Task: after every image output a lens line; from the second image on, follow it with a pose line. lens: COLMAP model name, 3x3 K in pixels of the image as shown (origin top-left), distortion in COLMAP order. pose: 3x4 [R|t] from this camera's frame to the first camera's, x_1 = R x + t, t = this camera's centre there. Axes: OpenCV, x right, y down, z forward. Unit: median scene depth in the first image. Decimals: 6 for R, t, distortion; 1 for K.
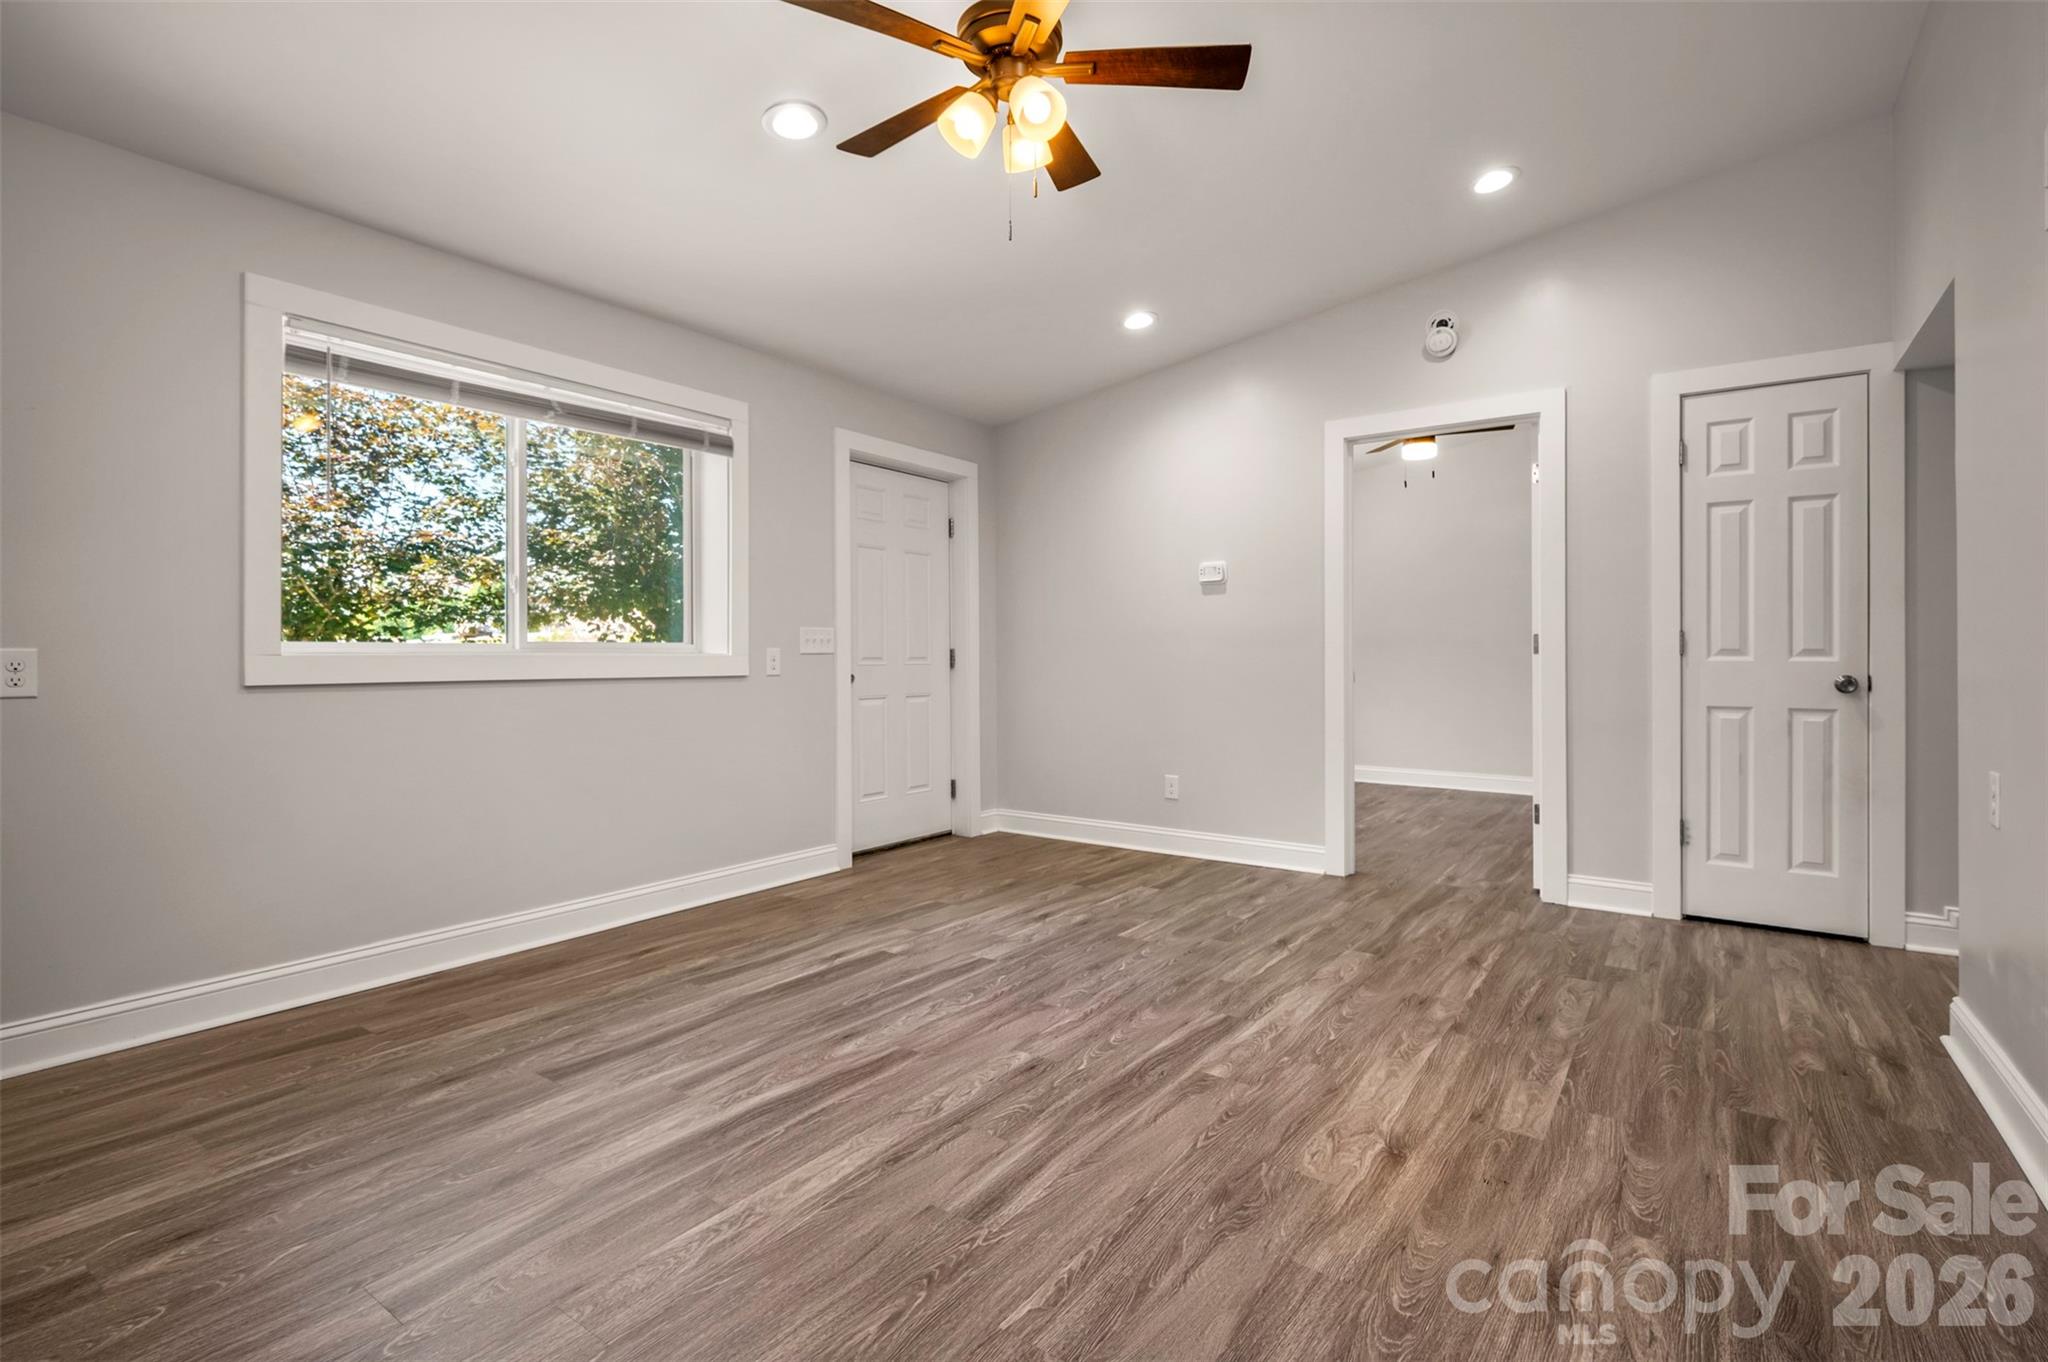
lens RADIAL K [[977.3, 0, 1020.9], [0, 977.3, 649.6], [0, 0, 1]] dist [0.006430, -0.000090]
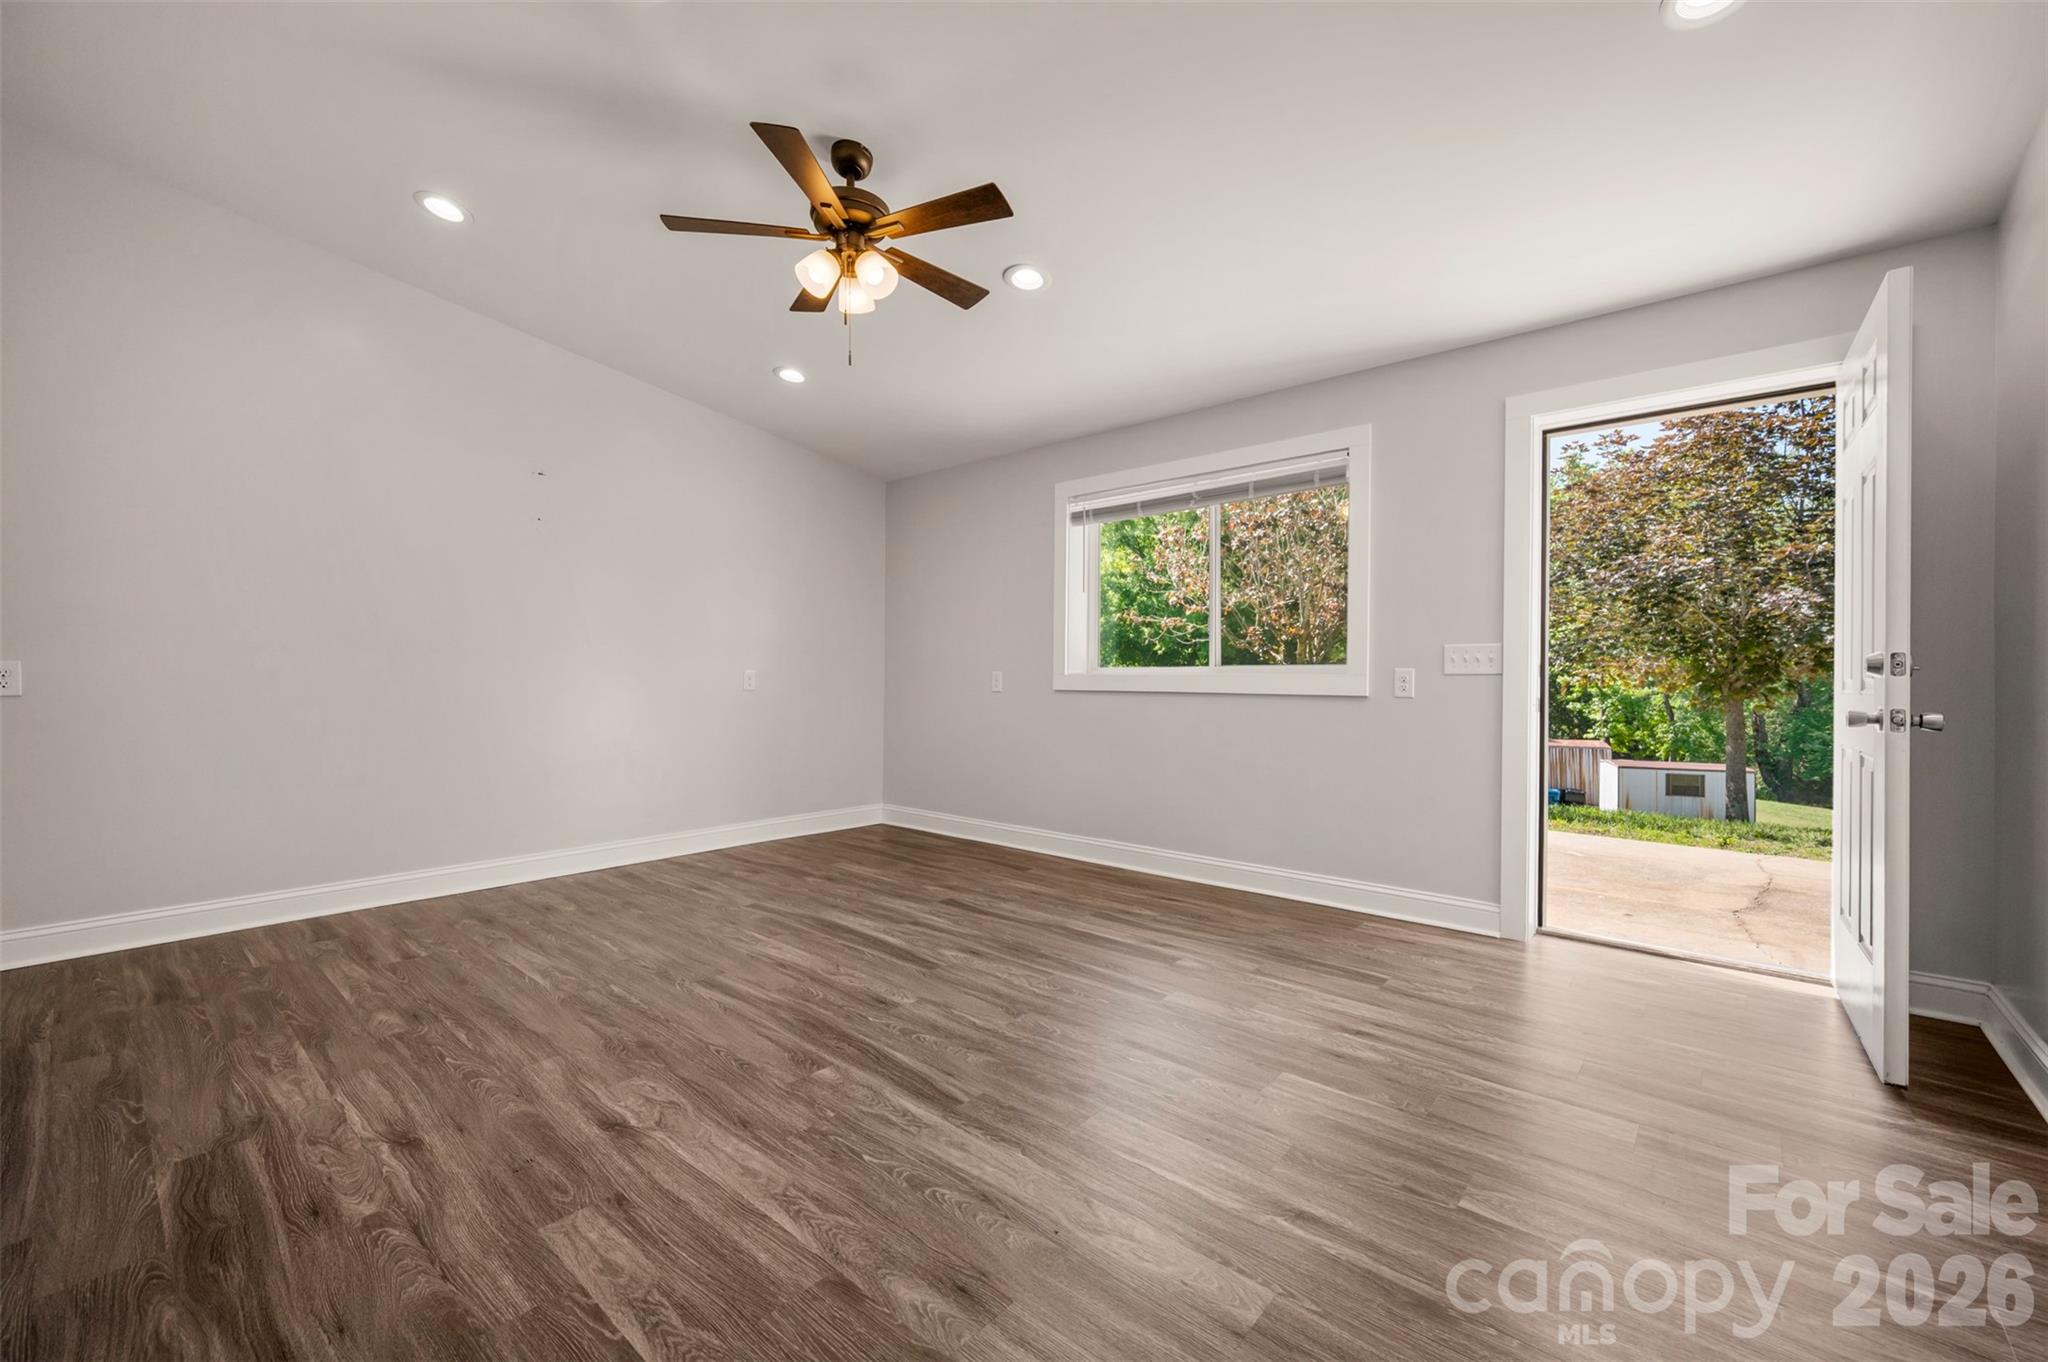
lens RADIAL K [[823.4, 0, 1026.2], [0, 823.4, 677.9], [0, 0, 1]] dist [-0.000352, -0.000328]
pose [[-0.100507, 0.001149, -0.994936, 0.985112], [0.001593, 0.999998, 0.000994, 0.011150], [0.994935, -0.001485, -0.100508, 1.222402]]
